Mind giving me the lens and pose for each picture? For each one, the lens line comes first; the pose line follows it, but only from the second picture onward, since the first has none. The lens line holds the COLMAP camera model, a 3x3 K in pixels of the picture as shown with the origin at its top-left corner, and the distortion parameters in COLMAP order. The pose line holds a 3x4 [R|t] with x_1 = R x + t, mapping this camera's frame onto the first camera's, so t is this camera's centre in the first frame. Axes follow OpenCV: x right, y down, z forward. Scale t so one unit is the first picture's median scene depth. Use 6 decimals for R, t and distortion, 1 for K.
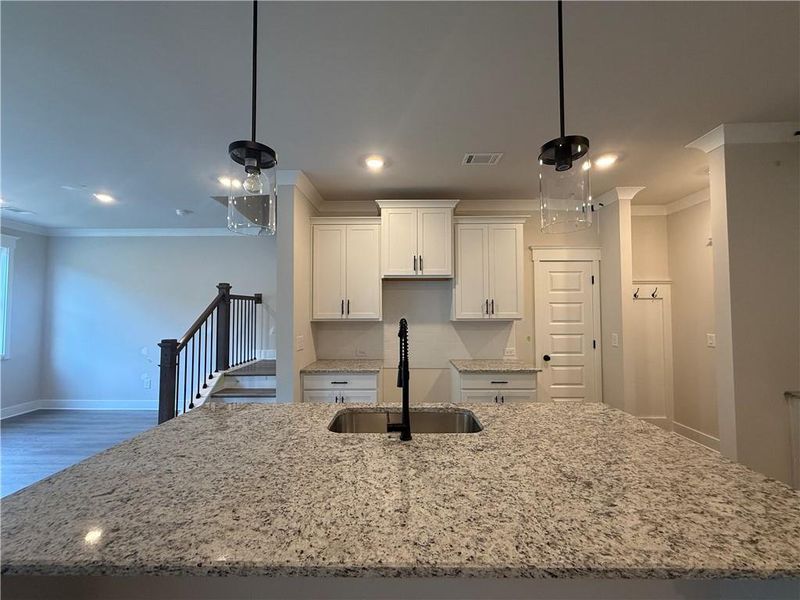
lens RADIAL K [[317.9, 0, 398.2], [0, 317.9, 301.8], [0, 0, 1]] dist [0.000073, -0.000475]
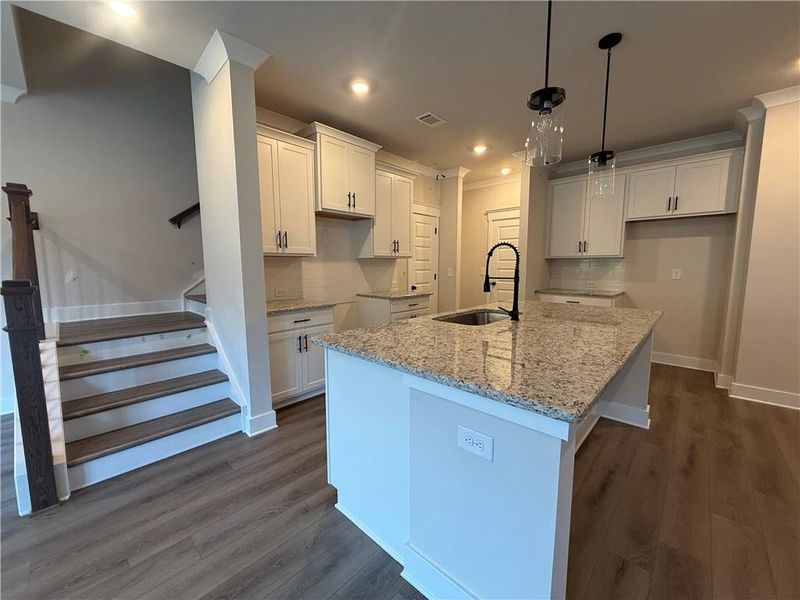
lens RADIAL K [[317.9, 0, 396.6], [0, 317.9, 301.5], [0, 0, 1]] dist [0.000073, -0.000475]
pose [[0.682653, -0.083205, 0.725990, -0.599310], [-0.022712, 0.990601, 0.134887, 0.060333], [-0.730390, -0.108570, 0.674346, 0.158750]]
